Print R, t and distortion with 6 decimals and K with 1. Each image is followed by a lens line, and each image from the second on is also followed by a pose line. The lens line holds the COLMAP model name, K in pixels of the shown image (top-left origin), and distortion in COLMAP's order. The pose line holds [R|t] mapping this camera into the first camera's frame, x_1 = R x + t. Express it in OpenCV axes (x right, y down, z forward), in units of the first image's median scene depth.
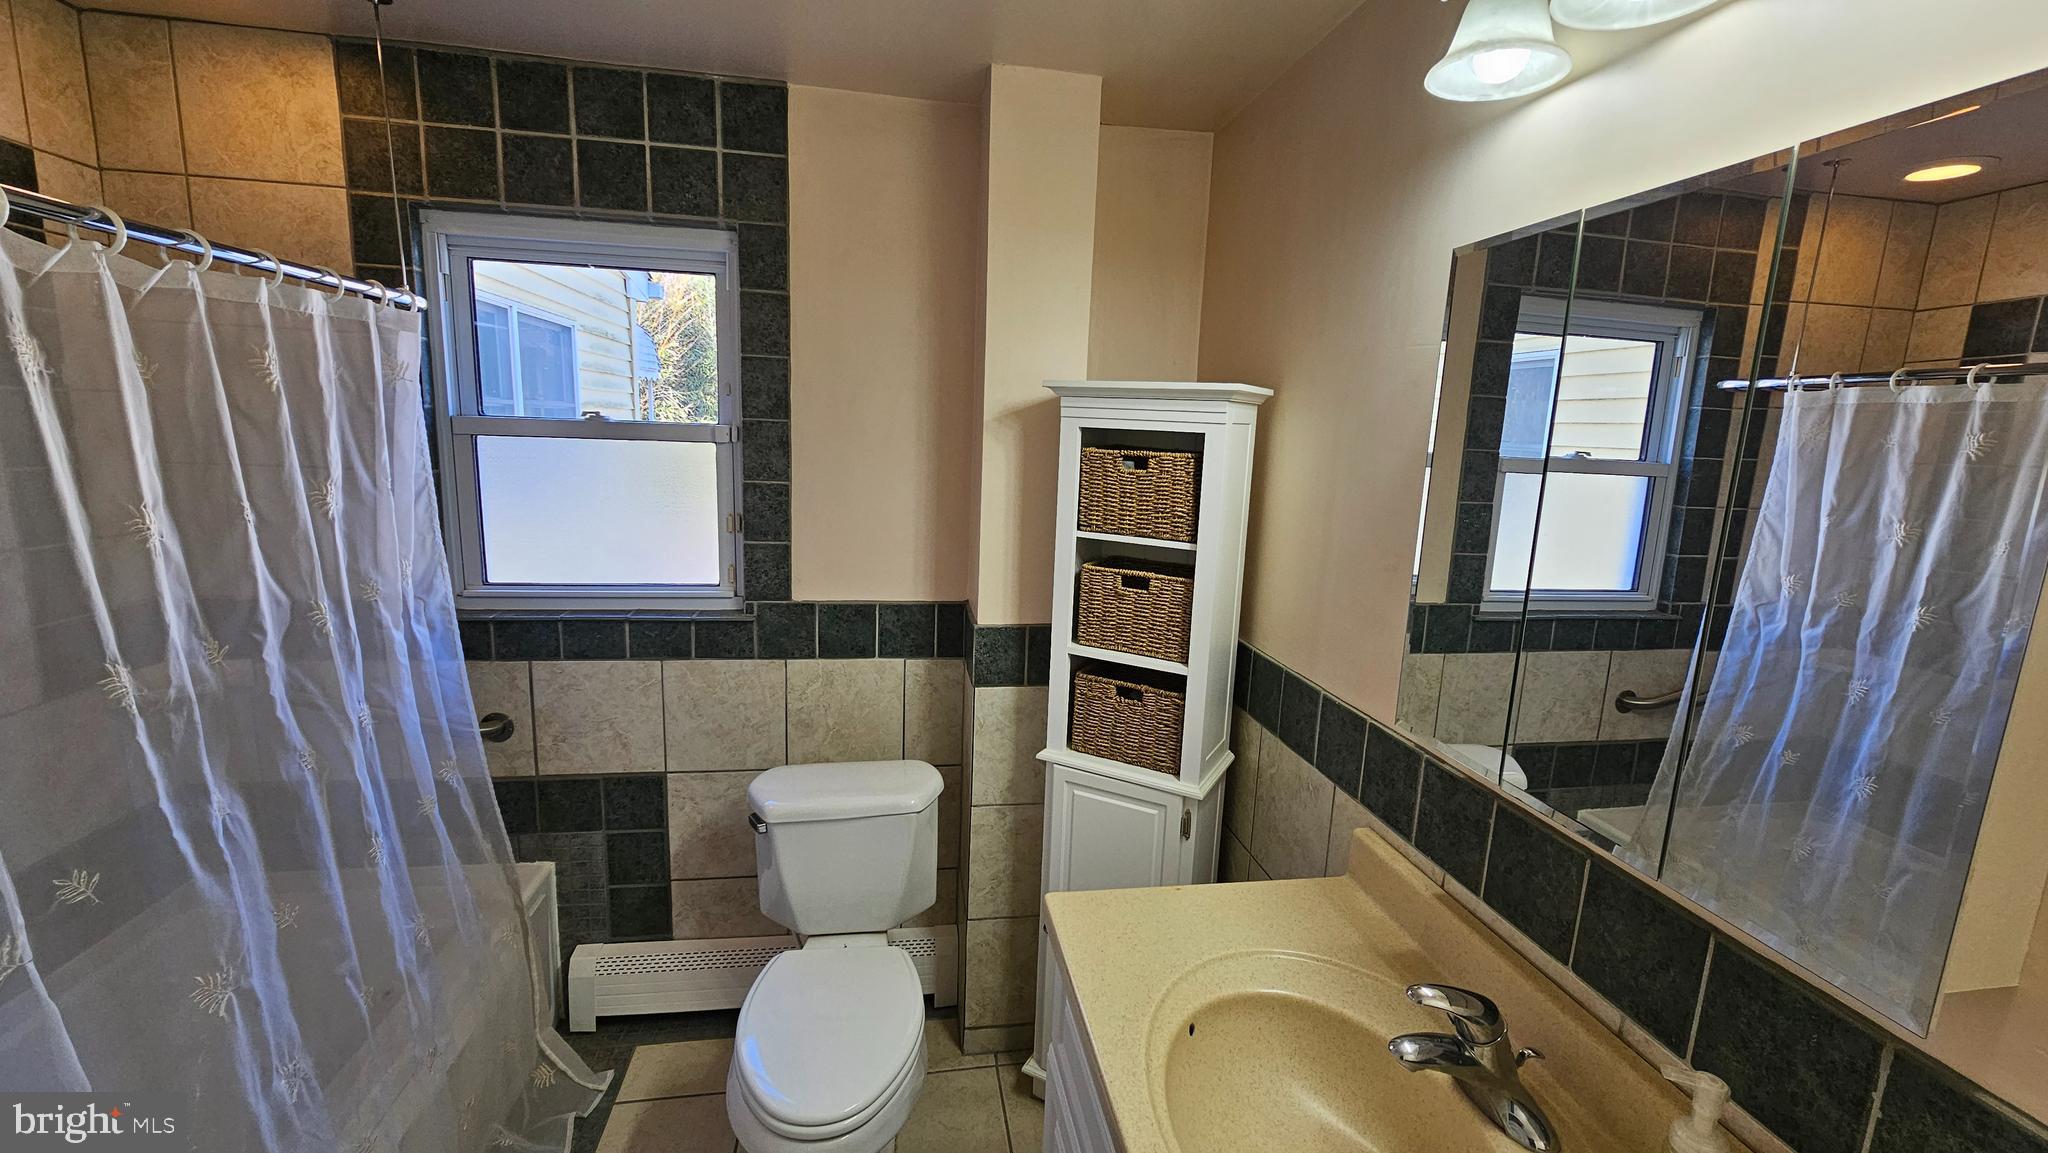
lens RADIAL K [[834.5, 0, 1026.0], [0, 834.5, 568.9], [0, 0, 1]] dist [-0.001846, -0.000209]
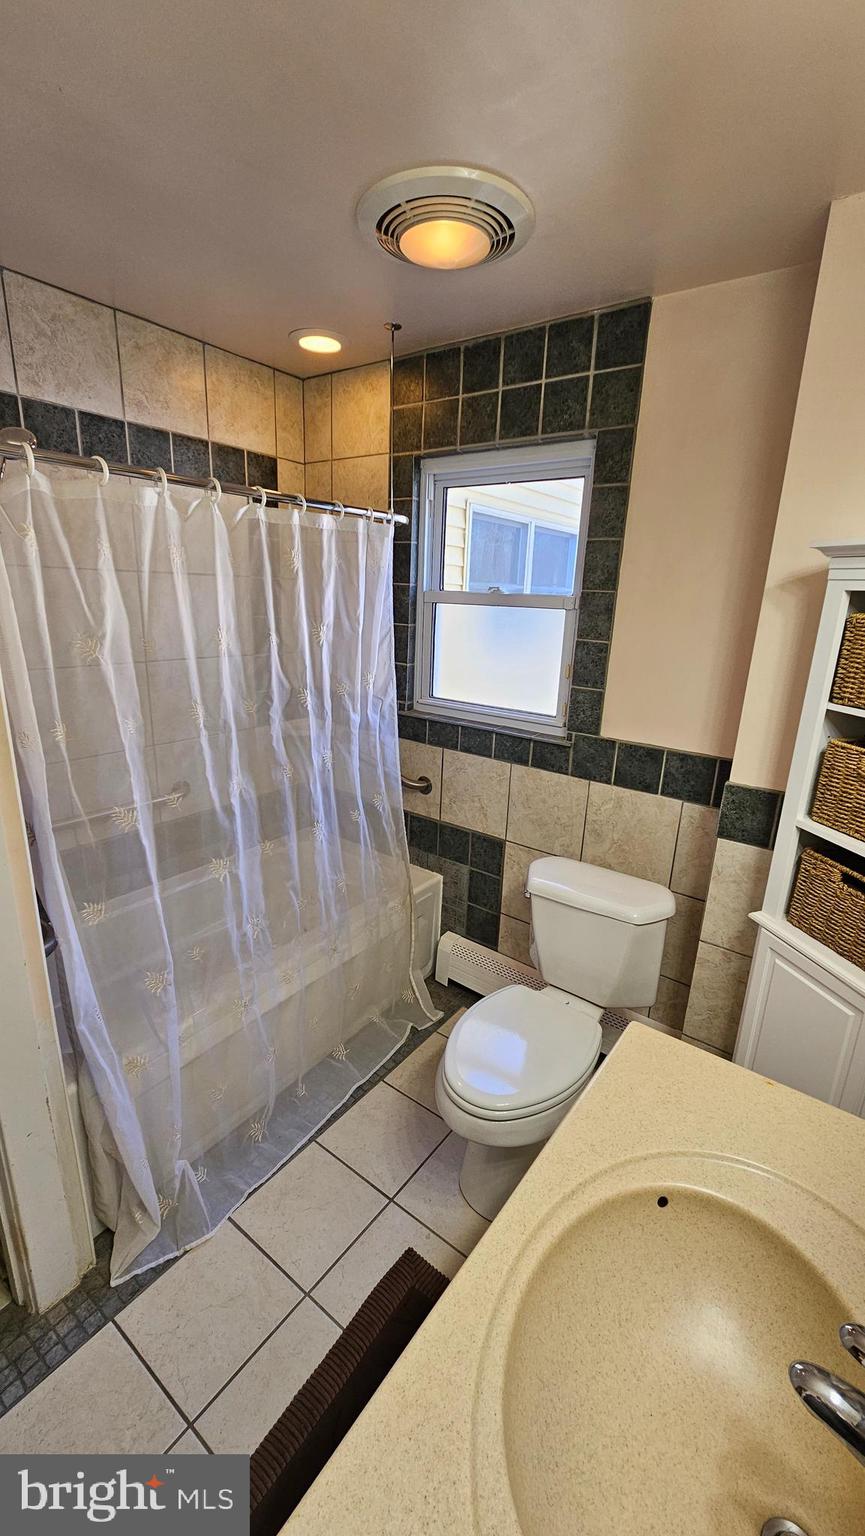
lens RADIAL K [[622.6, 0, 429.6], [0, 622.6, 769.5], [0, 0, 1]] dist [0.001138, -0.000618]
pose [[0.689969, 0.187516, -0.699128, 0.230941], [-0.132211, 0.982261, 0.132978, -0.004331], [0.711662, 0.000682, 0.702522, 0.157463]]
